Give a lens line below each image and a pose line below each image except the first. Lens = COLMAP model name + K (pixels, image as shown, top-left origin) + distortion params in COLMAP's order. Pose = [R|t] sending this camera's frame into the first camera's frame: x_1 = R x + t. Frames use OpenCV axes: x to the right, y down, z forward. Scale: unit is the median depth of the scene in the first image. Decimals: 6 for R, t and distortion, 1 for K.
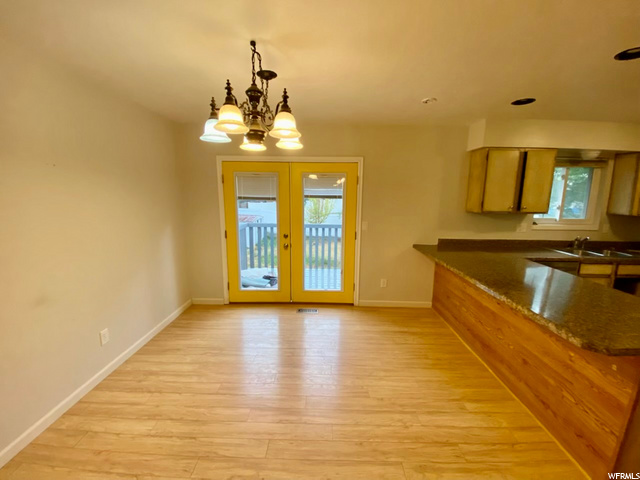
lens RADIAL K [[258.2, 0, 318.8], [0, 258.2, 236.1], [0, 0, 1]] dist [0.015042, -0.016504]
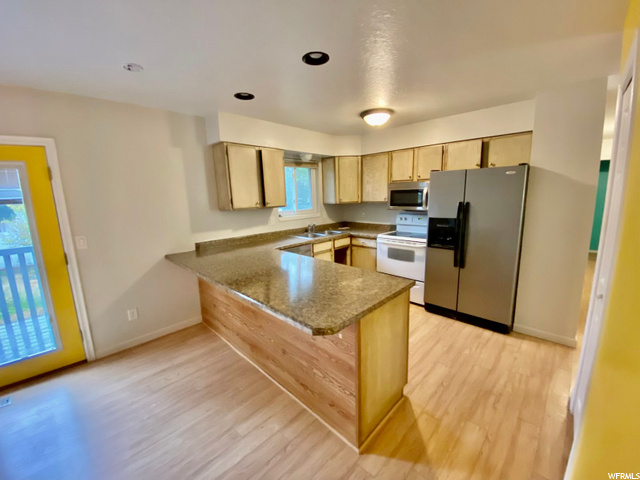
lens RADIAL K [[258.2, 0, 318.8], [0, 258.2, 236.1], [0, 0, 1]] dist [0.015042, -0.016504]
pose [[0.689309, -0.144354, 0.709940, 0.151379], [0.152109, 0.986942, 0.052990, 0.004427], [-0.708319, 0.071462, 0.702266, 0.100893]]
